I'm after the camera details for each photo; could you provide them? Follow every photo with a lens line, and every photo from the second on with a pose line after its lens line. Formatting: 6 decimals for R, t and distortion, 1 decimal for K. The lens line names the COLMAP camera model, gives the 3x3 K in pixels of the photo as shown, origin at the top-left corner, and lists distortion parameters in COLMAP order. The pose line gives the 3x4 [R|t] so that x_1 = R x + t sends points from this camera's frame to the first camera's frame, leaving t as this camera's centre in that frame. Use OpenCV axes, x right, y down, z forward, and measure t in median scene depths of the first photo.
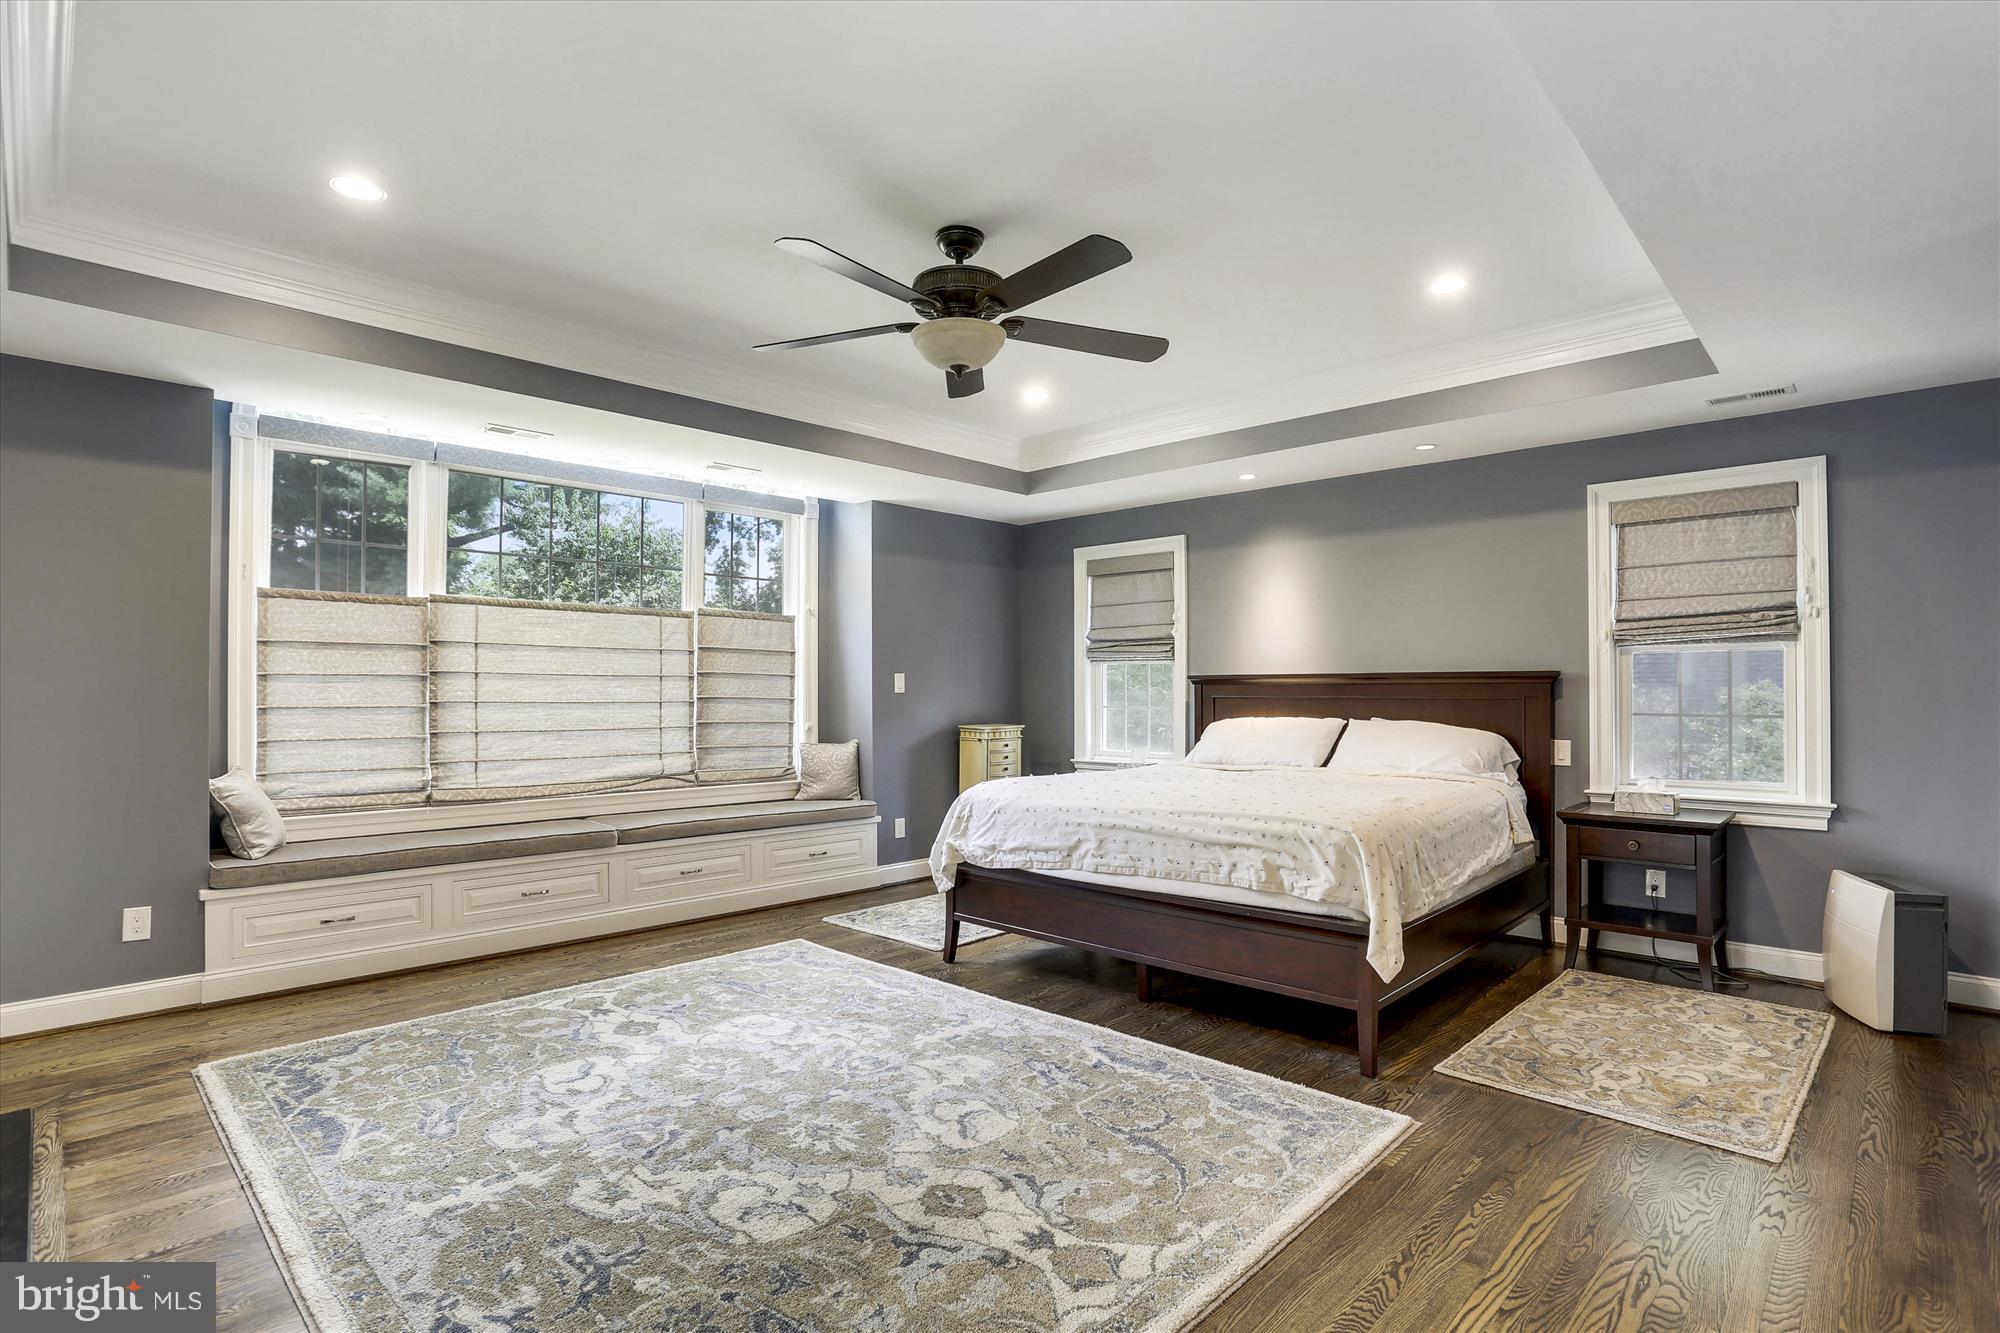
lens RADIAL K [[983.8, 0, 1000.0], [0, 983.8, 666.5], [0, 0, 1]] dist [-0.082487, 0.036240]
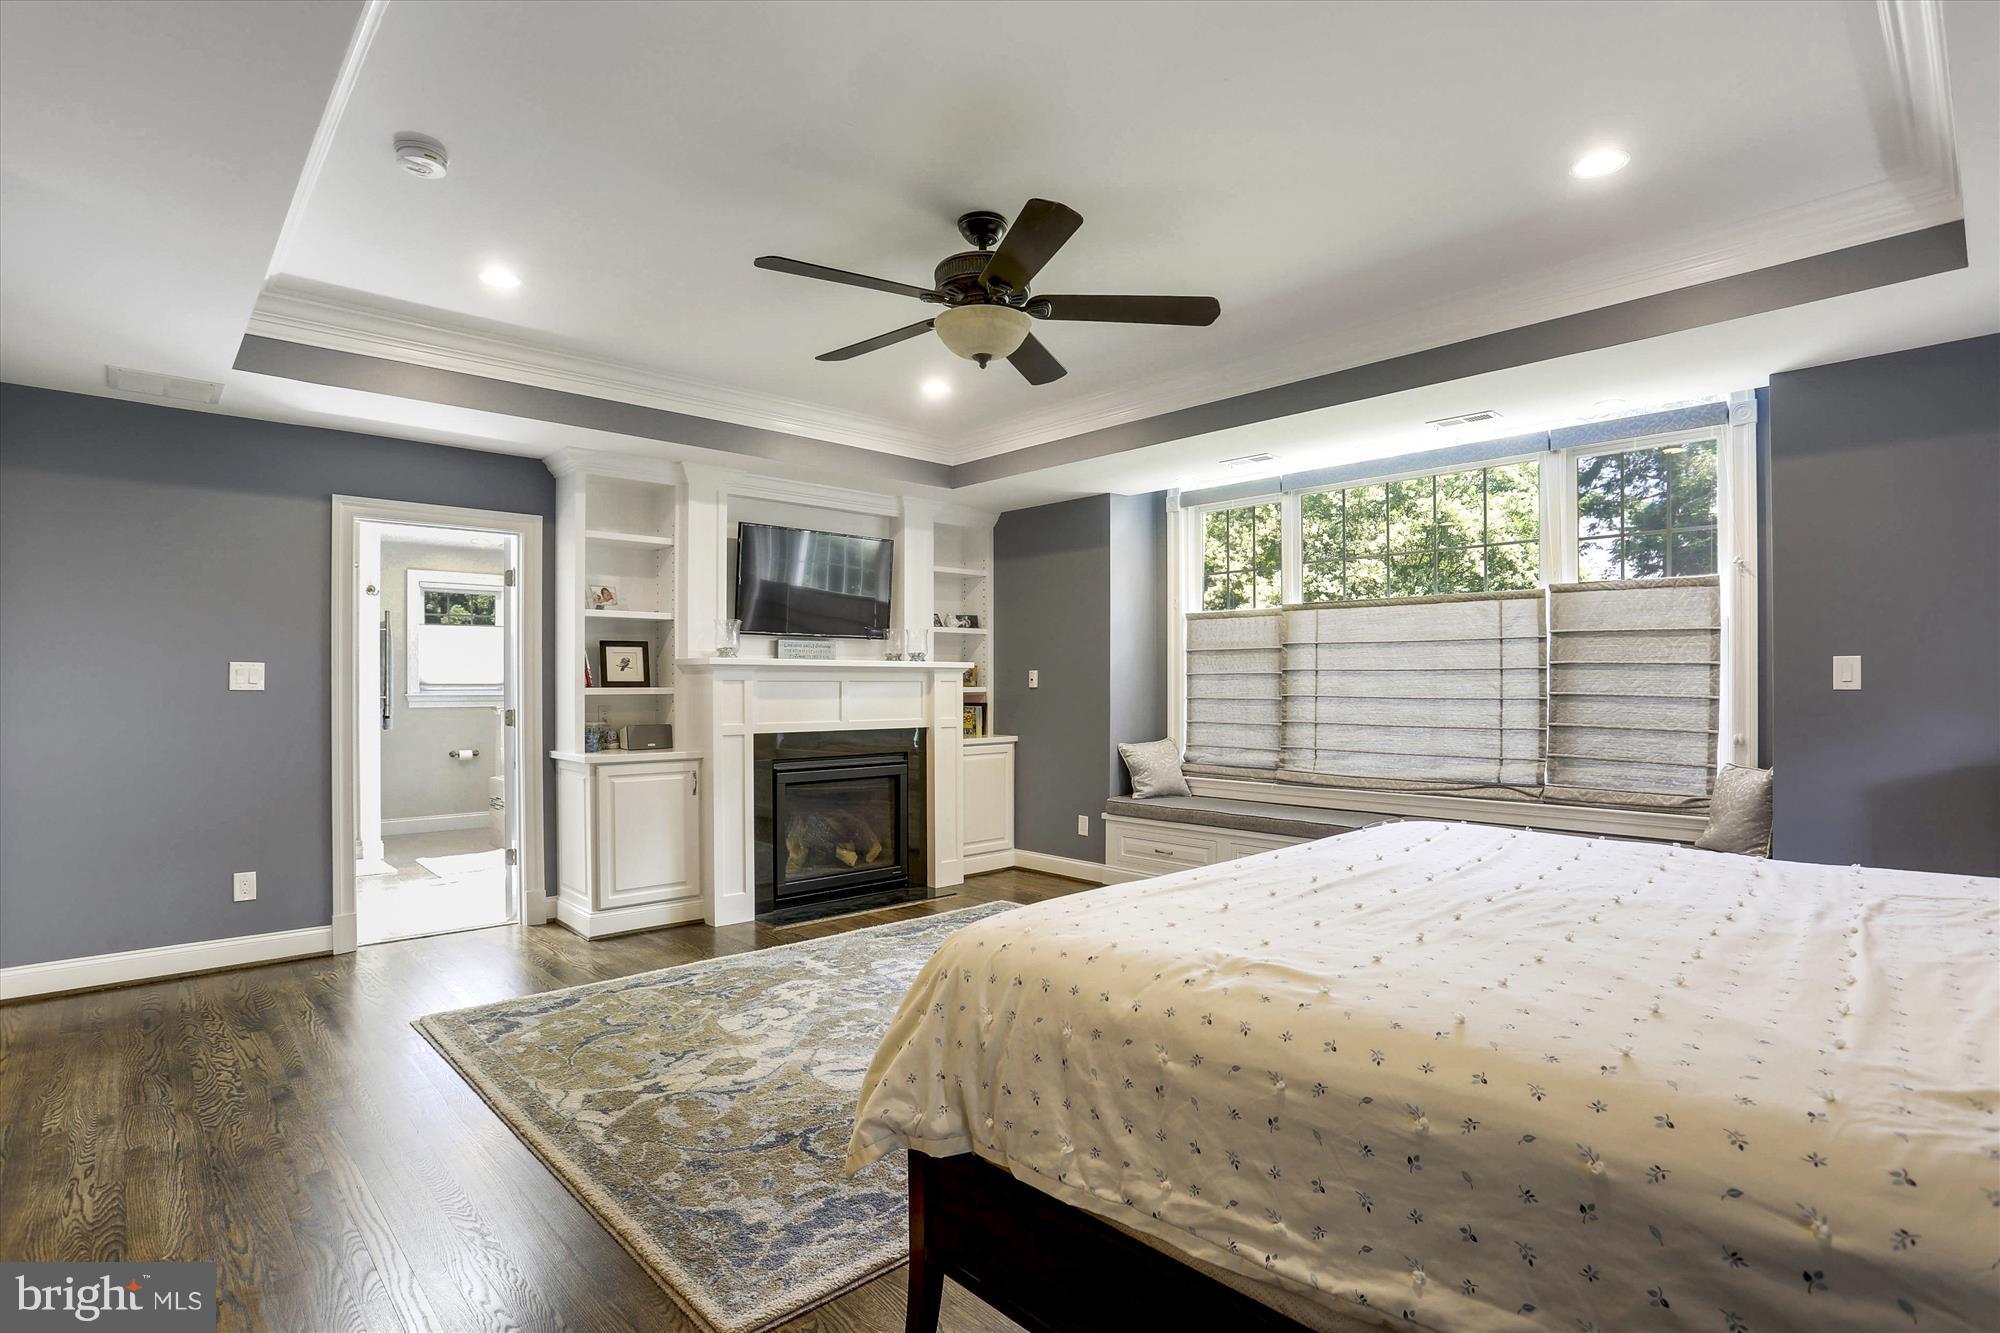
lens RADIAL K [[983.8, 0, 1000.0], [0, 983.8, 666.5], [0, 0, 1]] dist [-0.082487, 0.036240]
pose [[-0.058021, -0.018867, -0.998137, 0.631060], [0.023785, 0.999511, -0.020276, 0.016881], [0.998032, -0.024917, -0.057544, 0.720379]]
